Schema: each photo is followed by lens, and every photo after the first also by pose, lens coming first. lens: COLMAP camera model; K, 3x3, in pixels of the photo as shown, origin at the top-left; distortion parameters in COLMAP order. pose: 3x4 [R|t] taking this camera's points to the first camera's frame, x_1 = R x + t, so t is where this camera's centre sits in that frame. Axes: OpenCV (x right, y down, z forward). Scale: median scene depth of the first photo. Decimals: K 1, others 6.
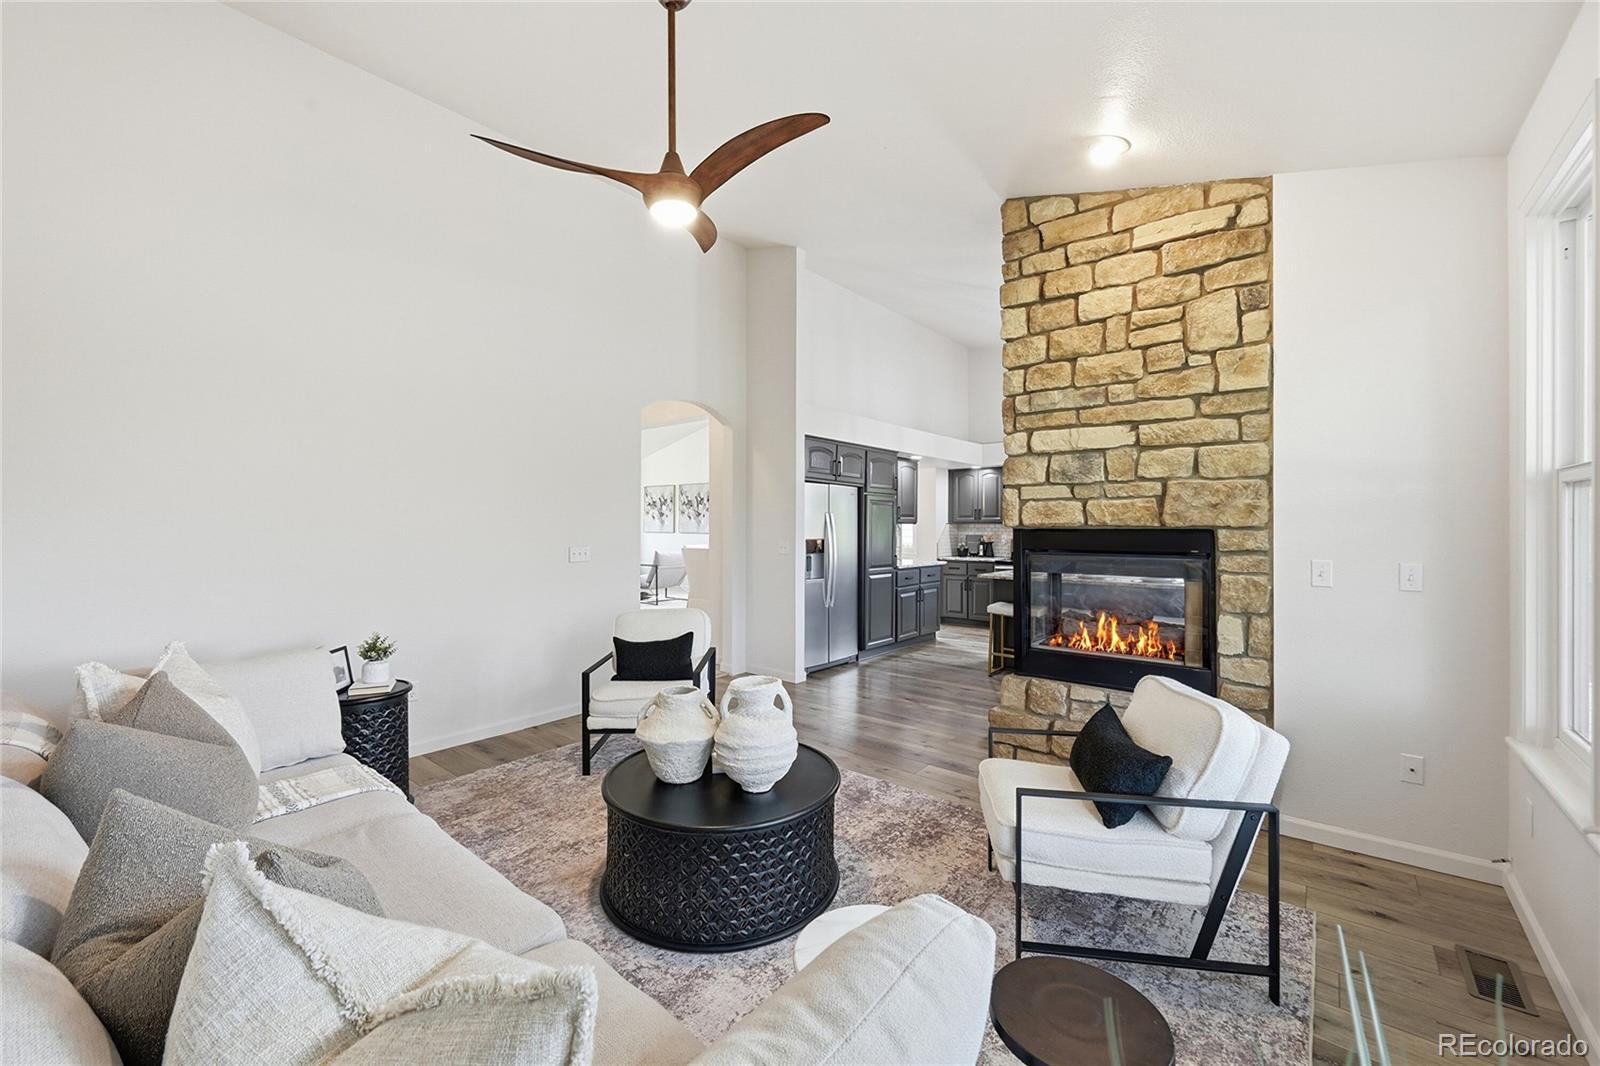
lens RADIAL K [[639.5, 0, 772.3], [0, 639.5, 525.9], [0, 0, 1]] dist [-0.000376, -0.000720]
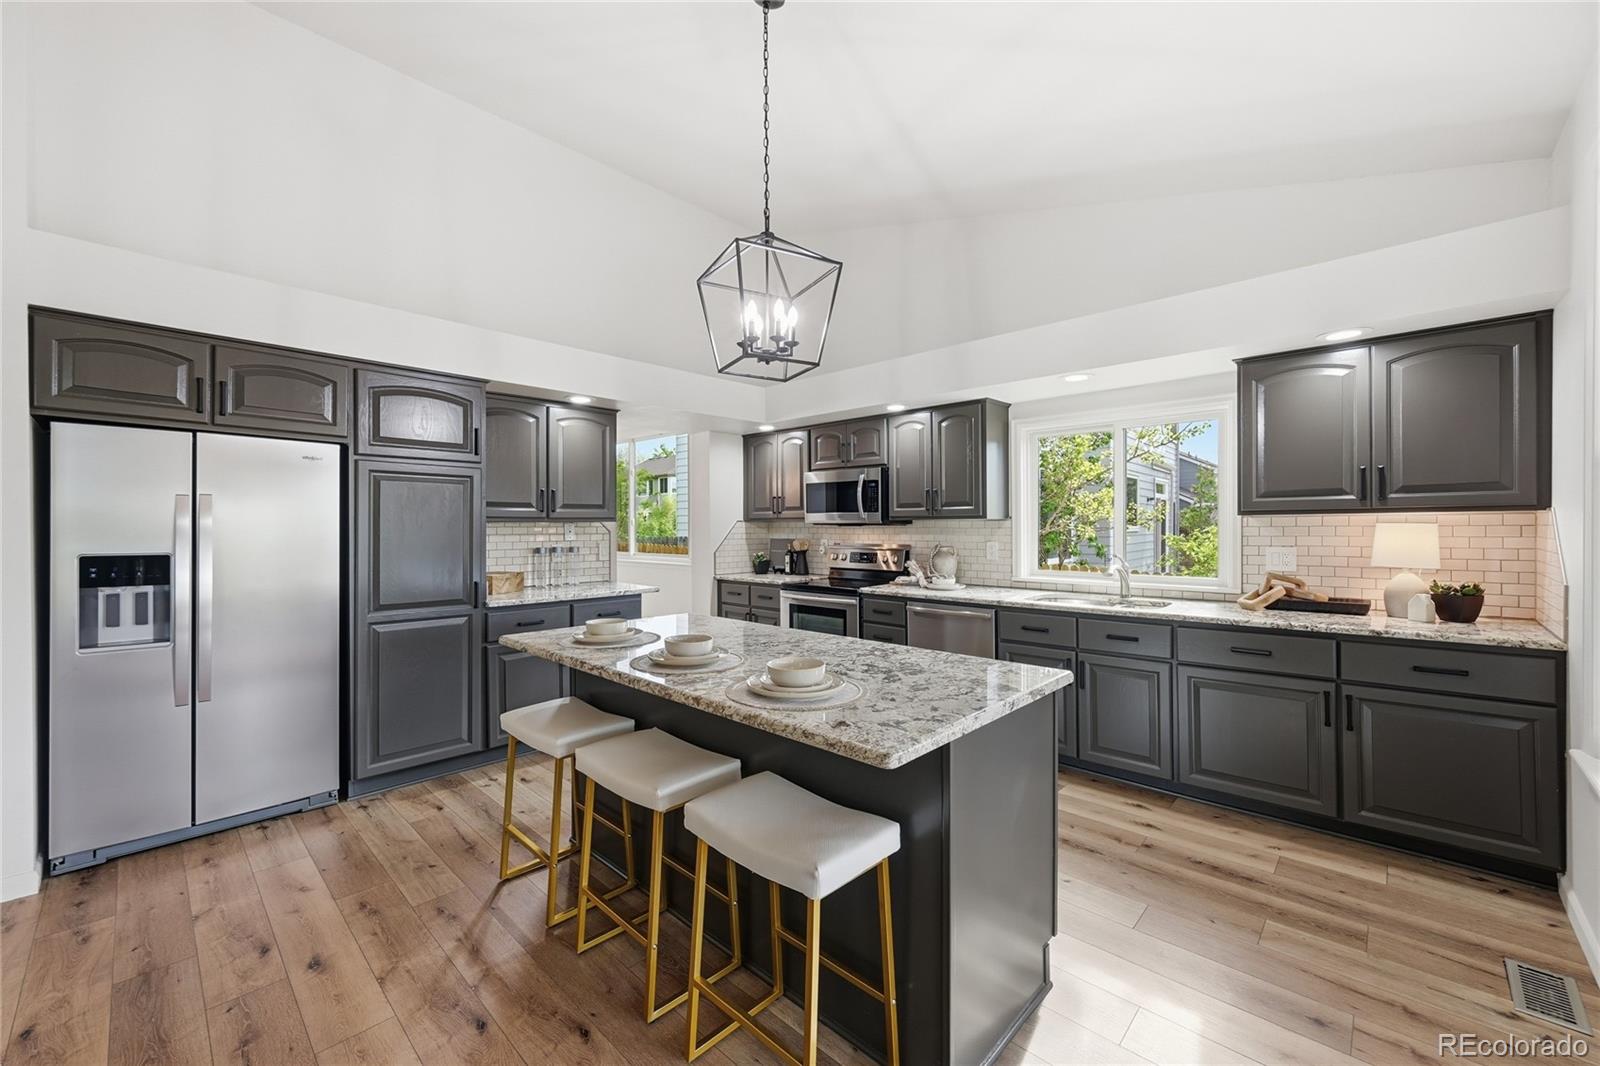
lens RADIAL K [[639.5, 0, 801.0], [0, 639.5, 534.8], [0, 0, 1]] dist [-0.000376, -0.000720]
pose [[0.999338, -0.004470, -0.036110, 0.922796], [0.004899, 0.999918, 0.011791, 0.007018], [0.036054, -0.011960, 0.999278, 0.975019]]
